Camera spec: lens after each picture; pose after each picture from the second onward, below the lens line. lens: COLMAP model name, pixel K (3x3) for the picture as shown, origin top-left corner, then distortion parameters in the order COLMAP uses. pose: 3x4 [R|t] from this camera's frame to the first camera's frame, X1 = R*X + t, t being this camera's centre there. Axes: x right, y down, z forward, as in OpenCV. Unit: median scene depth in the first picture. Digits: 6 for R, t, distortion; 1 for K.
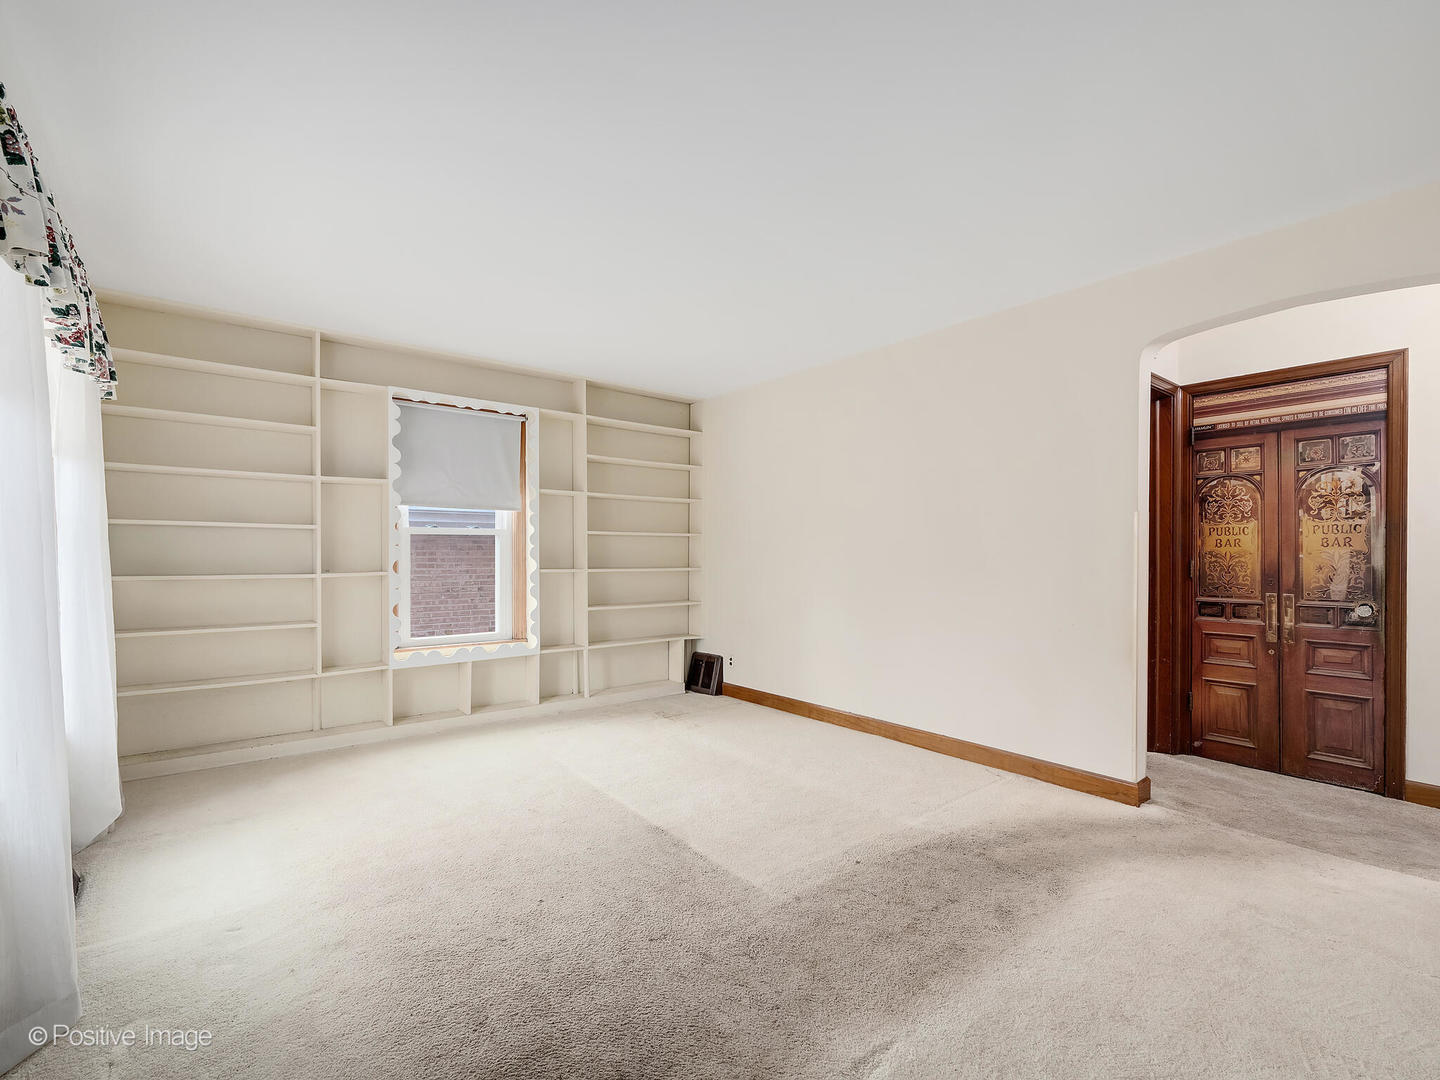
lens RADIAL K [[718.4, 0, 721.4], [0, 718.4, 551.9], [0, 0, 1]] dist [-0.000955, 0.000041]
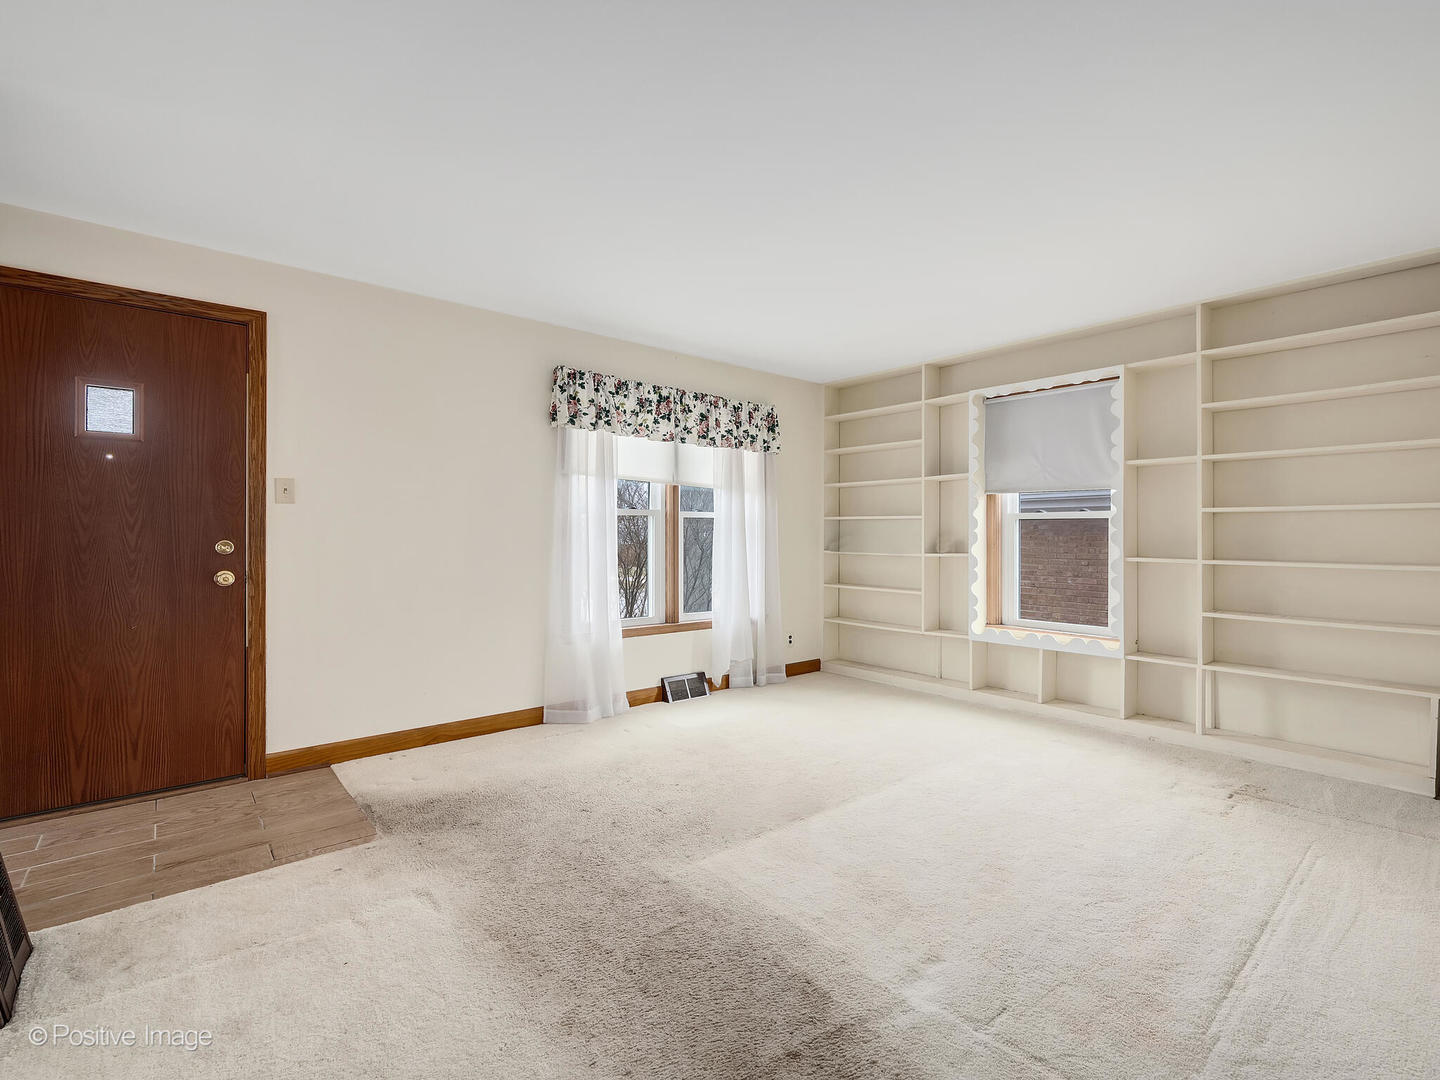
lens RADIAL K [[651.2, 0, 721.4], [0, 651.2, 534.3], [0, 0, 1]] dist [0.000273, 0.000020]
pose [[0.004091, -0.003967, -0.999984, 0.507695], [0.000116, 0.999992, -0.003966, 0.000437], [0.999992, -0.000099, 0.004091, 0.535697]]
